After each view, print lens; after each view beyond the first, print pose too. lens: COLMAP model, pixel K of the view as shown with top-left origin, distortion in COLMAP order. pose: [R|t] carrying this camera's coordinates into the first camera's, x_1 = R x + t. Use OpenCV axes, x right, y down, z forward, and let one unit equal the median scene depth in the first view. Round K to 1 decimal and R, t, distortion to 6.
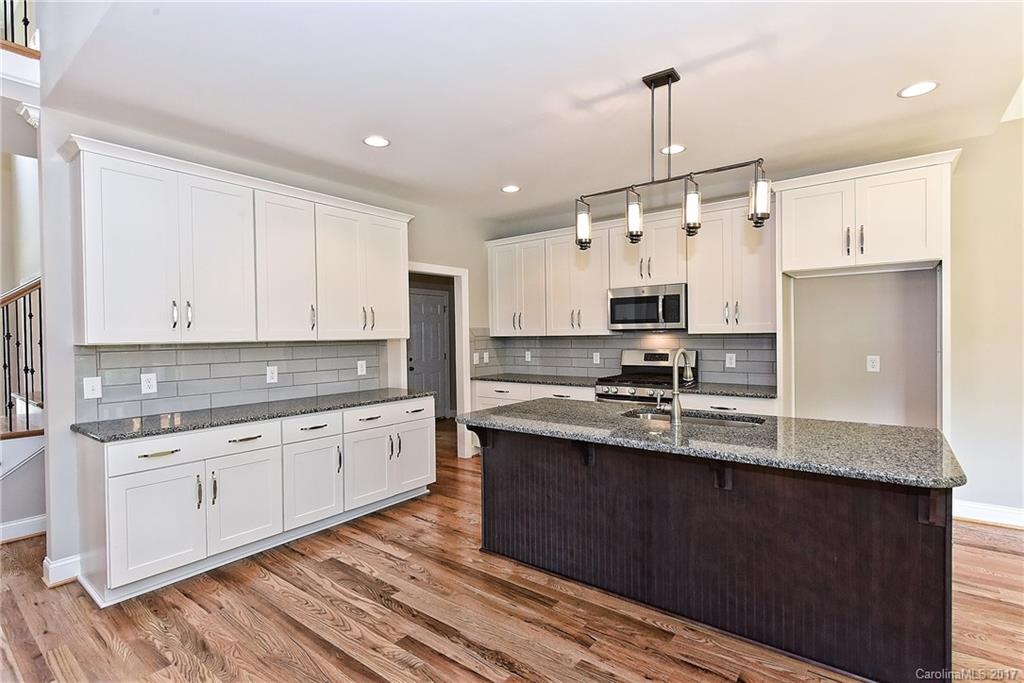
lens RADIAL K [[511.9, 0, 507.9], [0, 511.9, 336.1], [0, 0, 1]] dist [0.006390, 0.001715]
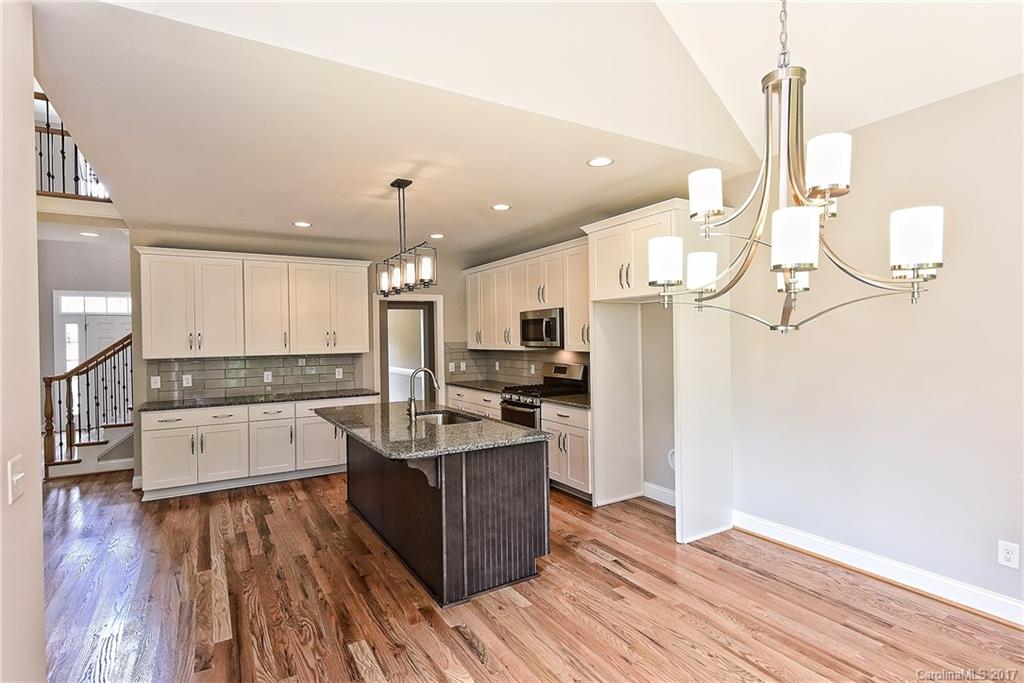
lens RADIAL K [[511.9, 0, 482.5], [0, 511.9, 339.9], [0, 0, 1]] dist [0.006390, 0.001715]
pose [[0.928264, -0.000641, -0.371921, 0.642310], [0.001975, 0.999993, 0.003205, -0.035587], [0.371916, -0.003709, 0.928259, -0.162819]]
